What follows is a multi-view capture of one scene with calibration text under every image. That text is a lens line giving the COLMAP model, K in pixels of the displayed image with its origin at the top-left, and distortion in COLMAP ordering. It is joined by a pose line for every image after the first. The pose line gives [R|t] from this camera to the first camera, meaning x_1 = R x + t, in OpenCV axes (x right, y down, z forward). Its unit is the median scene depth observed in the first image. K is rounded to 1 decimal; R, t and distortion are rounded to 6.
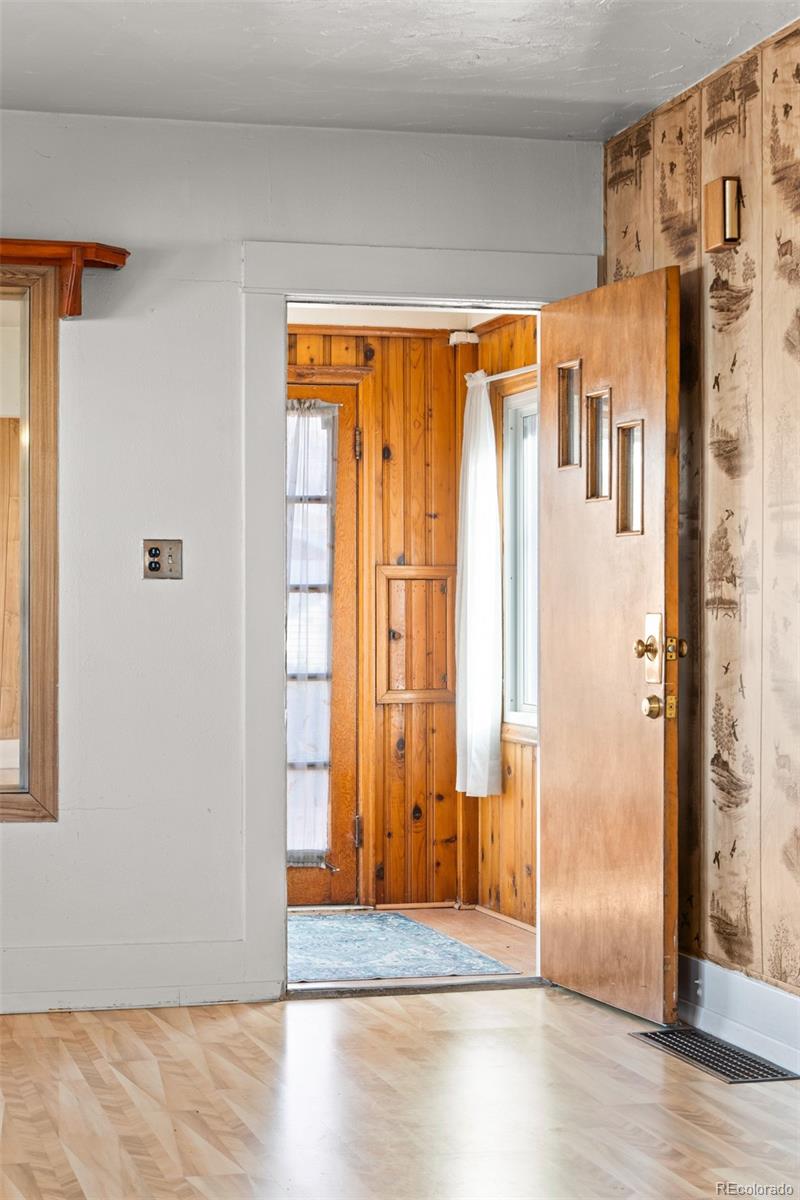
lens RADIAL K [[2212.3, 0, 400.0], [0, 2212.3, 600.0], [0, 0, 1]] dist [-0.019011, 0.044436]
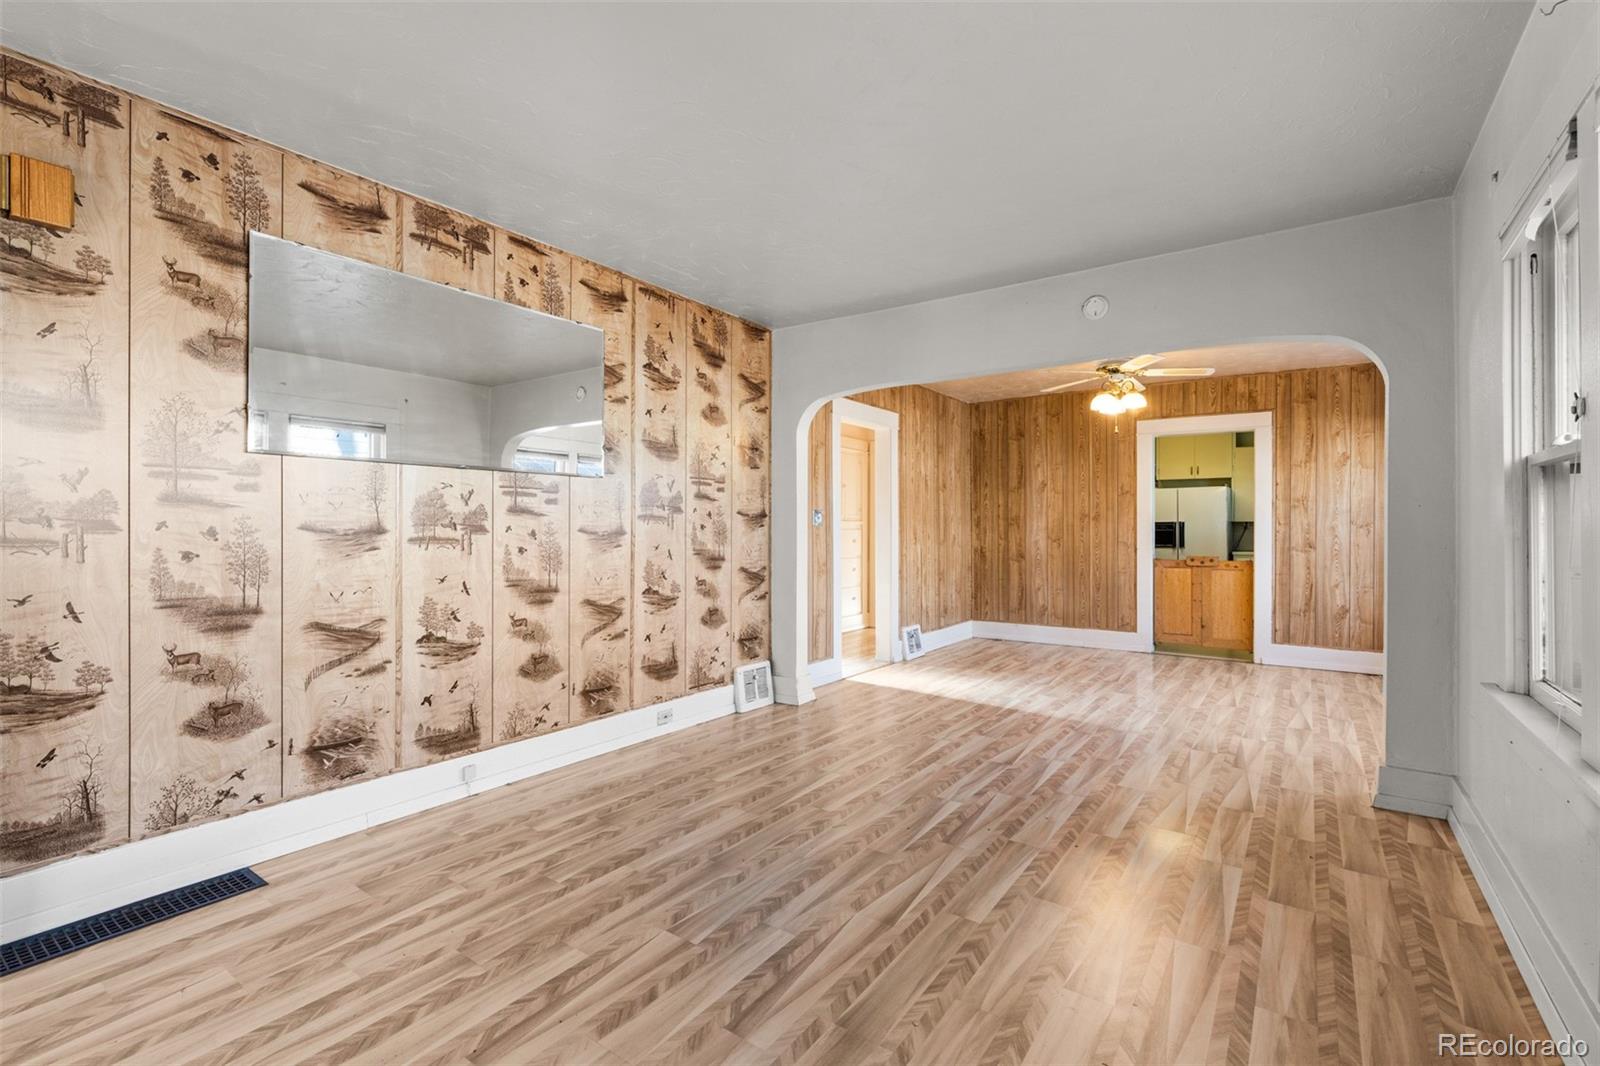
lens RADIAL K [[724.6, 0, 800.4], [0, 724.6, 529.4], [0, 0, 1]] dist [-0.001535, 0.000036]
pose [[-0.651935, -0.003503, 0.758267, -0.341744], [-0.007475, 0.999970, -0.001807, -0.006559], [-0.758238, -0.006846, -0.651942, 0.848039]]
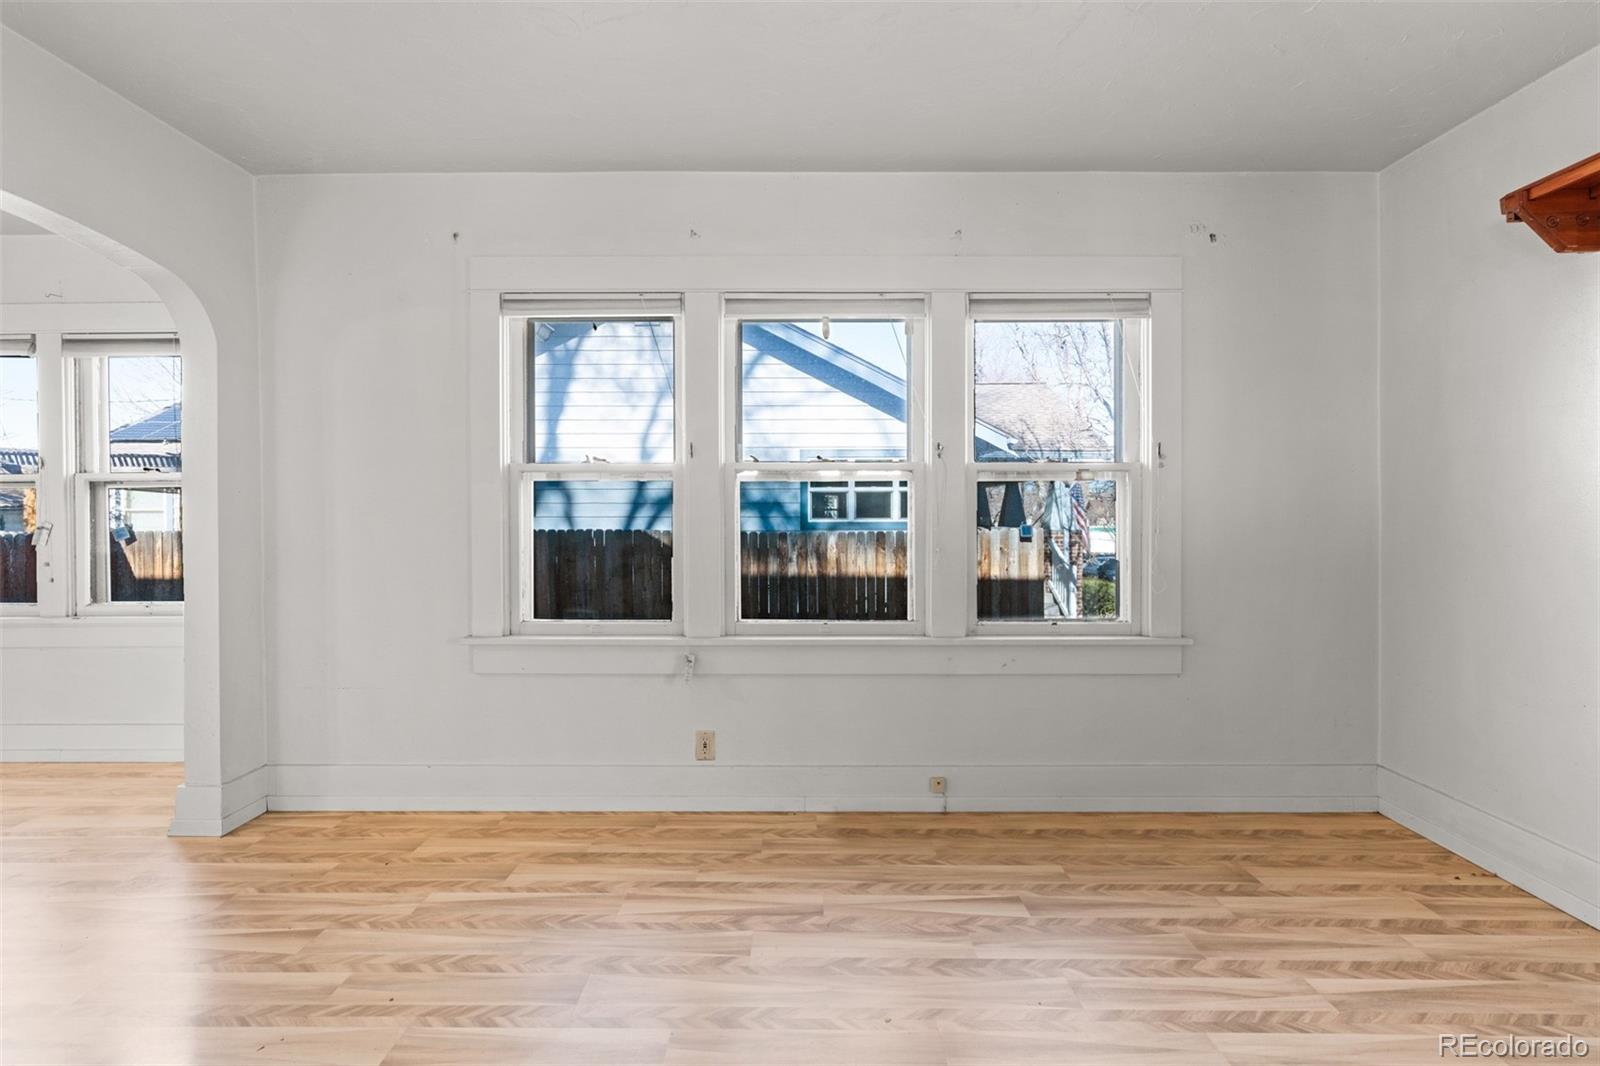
lens RADIAL K [[742.6, 0, 797.3], [0, 742.6, 522.3], [0, 0, 1]] dist [-0.003184, -0.000136]
pose [[-0.246178, 0.012535, -0.969144, 0.103028], [0.009149, 0.999902, 0.010609, -0.009113], [0.969182, -0.006254, -0.246268, 0.674635]]
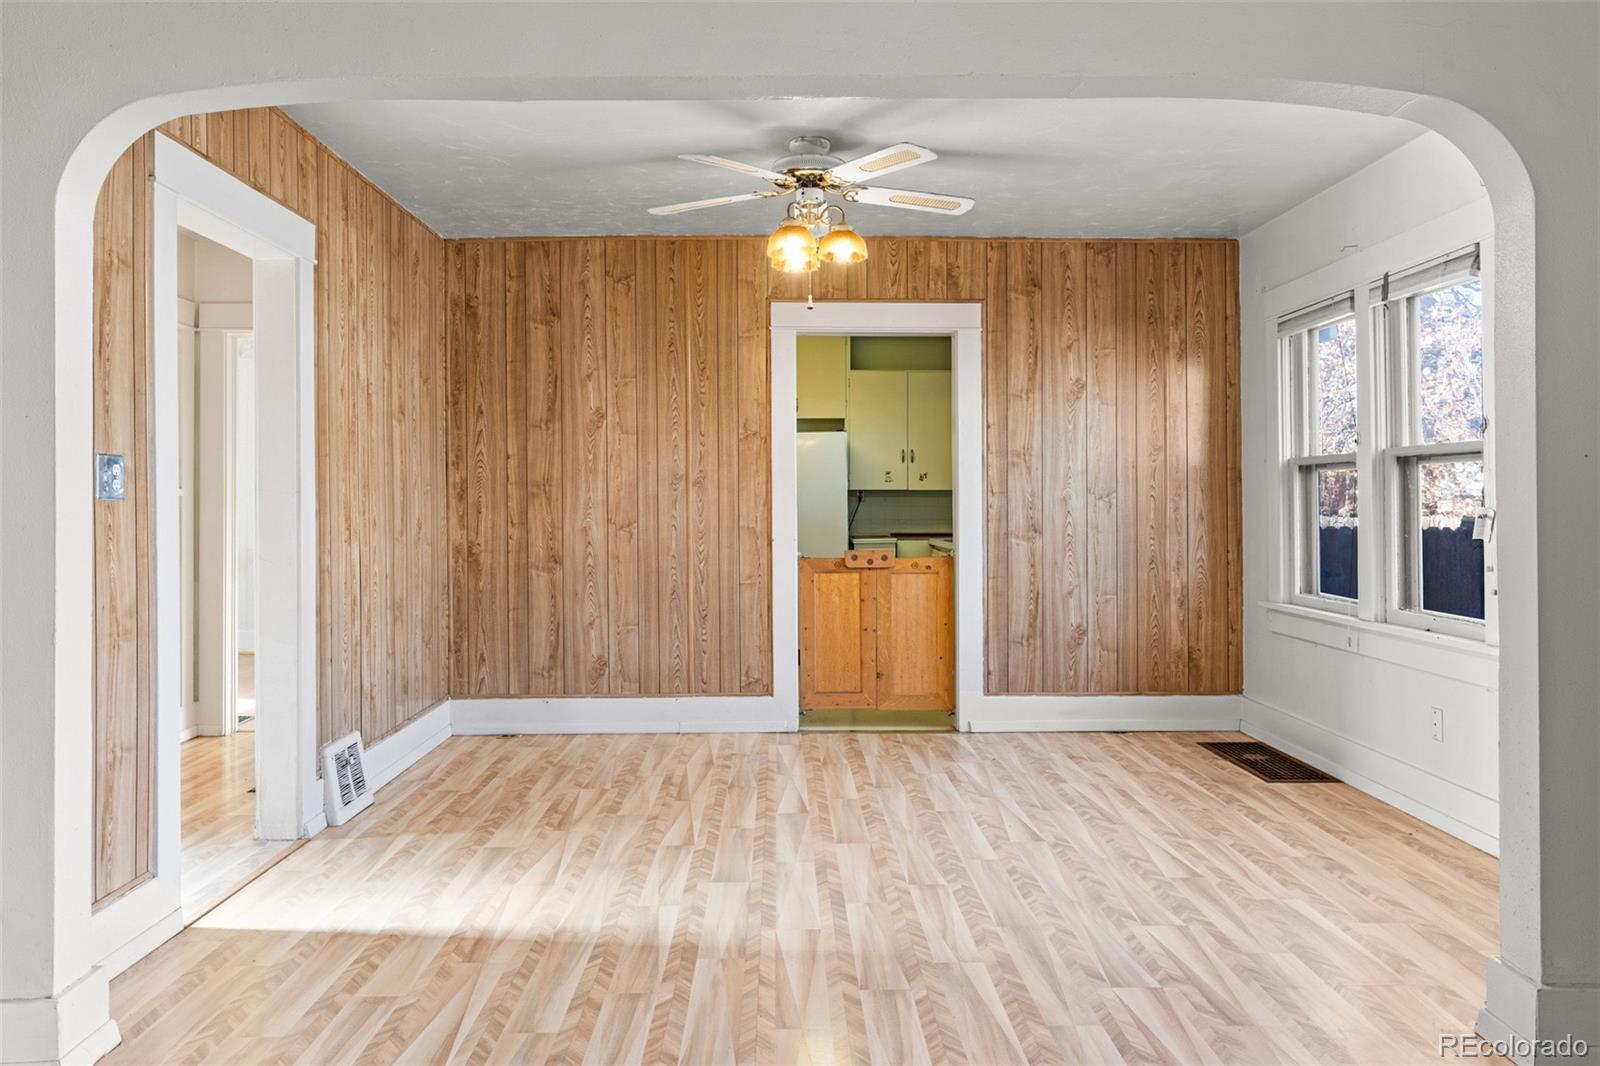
lens RADIAL K [[1166.7, 0, 794.8], [0, 1166.7, 486.7], [0, 0, 1]] dist [-0.001527, 0.005157]
pose [[-0.972809, 0.005580, 0.231540, -0.084373], [0.001485, 0.999839, -0.017857, -0.009237], [-0.231602, -0.017027, -0.972662, 0.668837]]
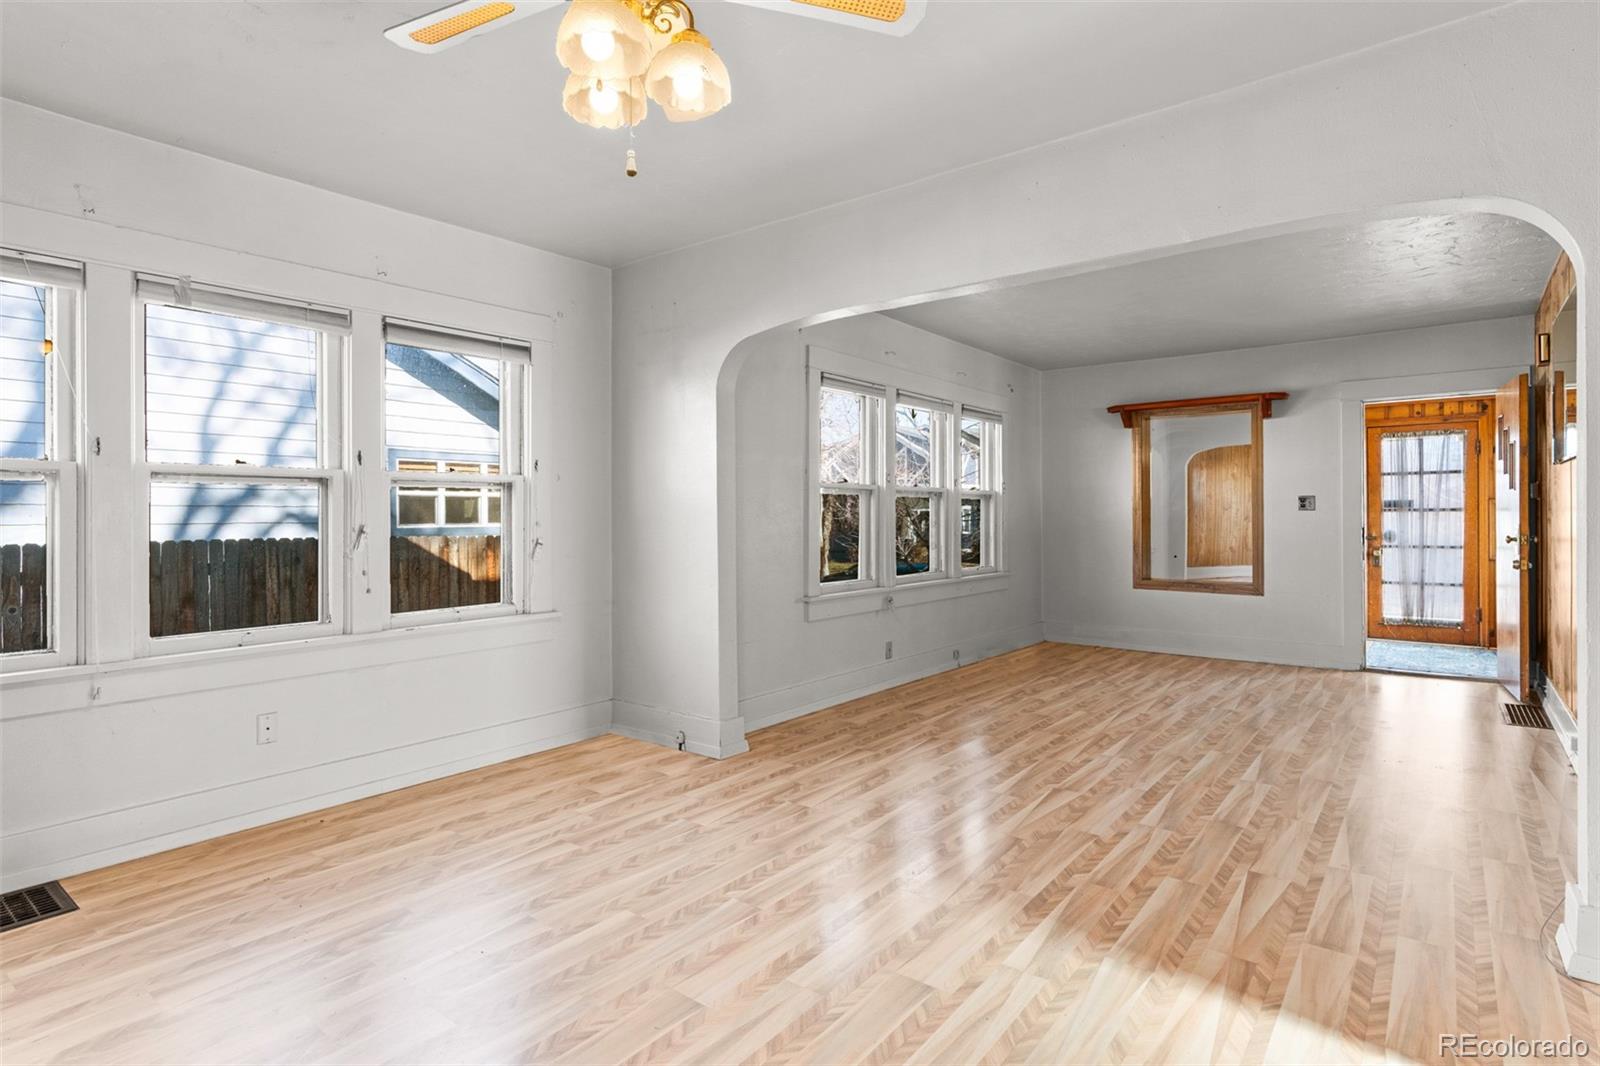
lens RADIAL K [[817.8, 0, 795.1], [0, 817.8, 517.5], [0, 0, 1]] dist [-0.014547, 0.007568]
pose [[0.605321, -0.002501, -0.795978, 0.307224], [0.011553, 0.999917, 0.005644, -0.013447], [0.795898, -0.012612, 0.605300, -0.109889]]
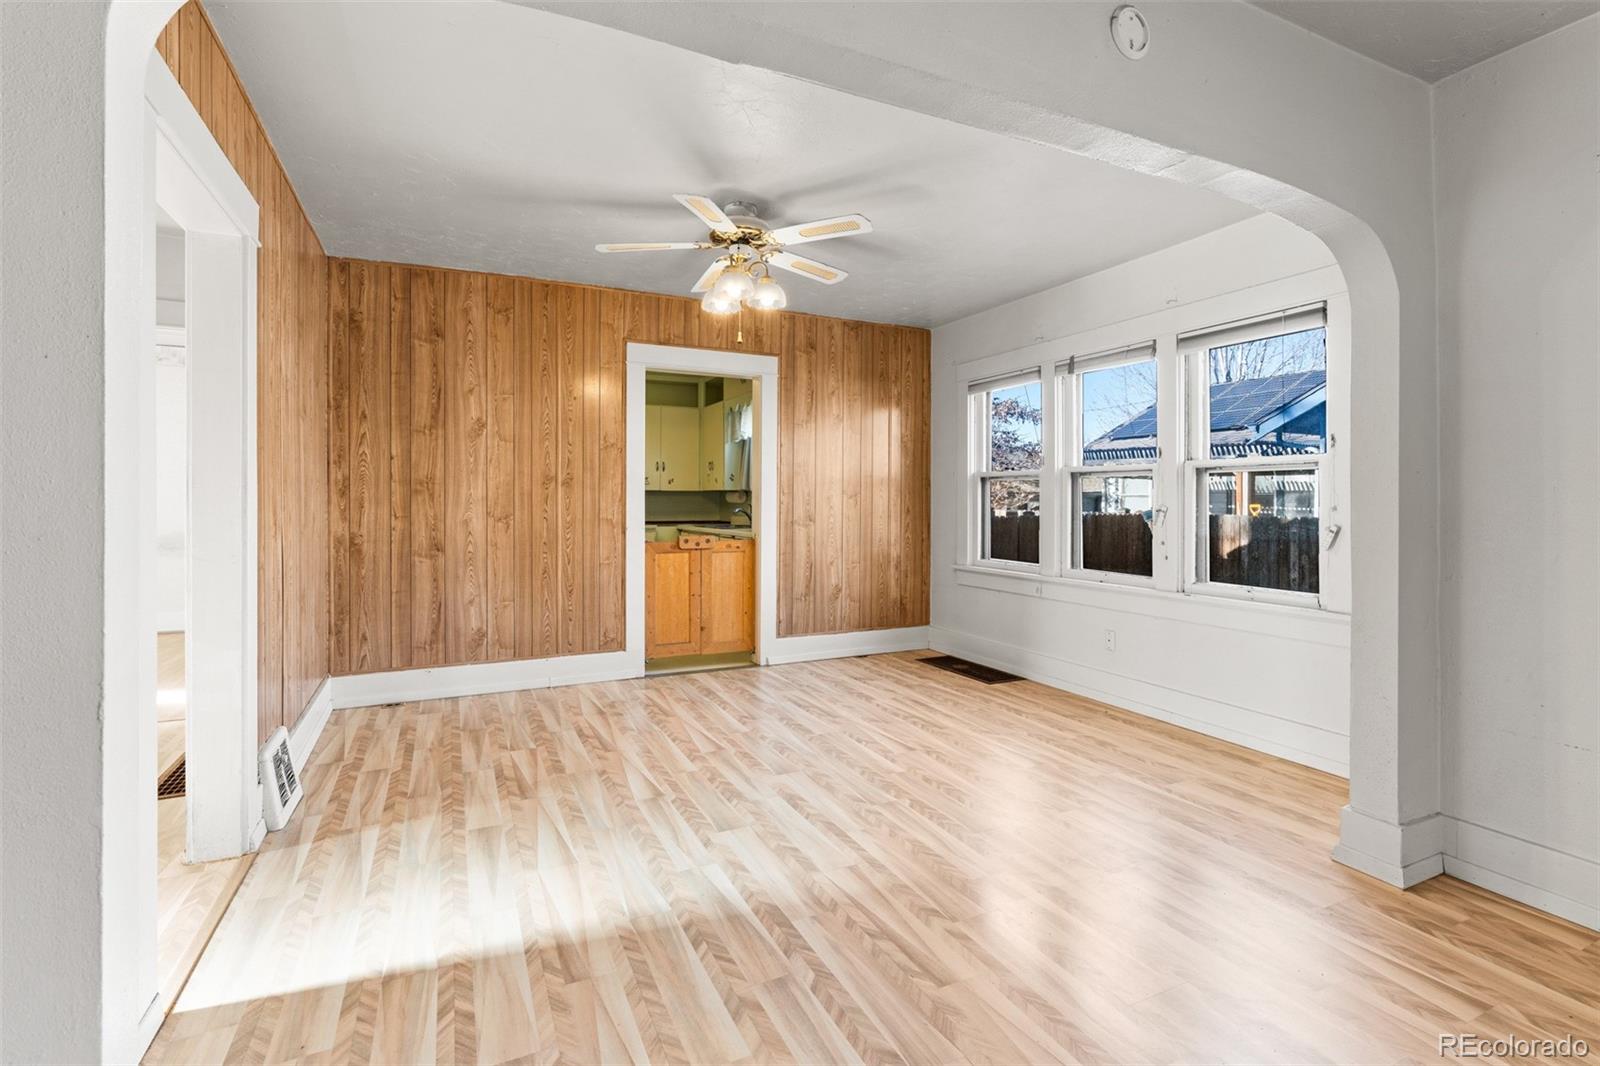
lens RADIAL K [[732.5, 0, 798.0], [0, 732.5, 494.8], [0, 0, 1]] dist [-0.015111, 0.006905]
pose [[-0.980405, -0.004012, -0.196952, 0.124643], [-0.001937, 0.999941, -0.010726, -0.010163], [0.196983, -0.010134, -0.980354, 0.531514]]
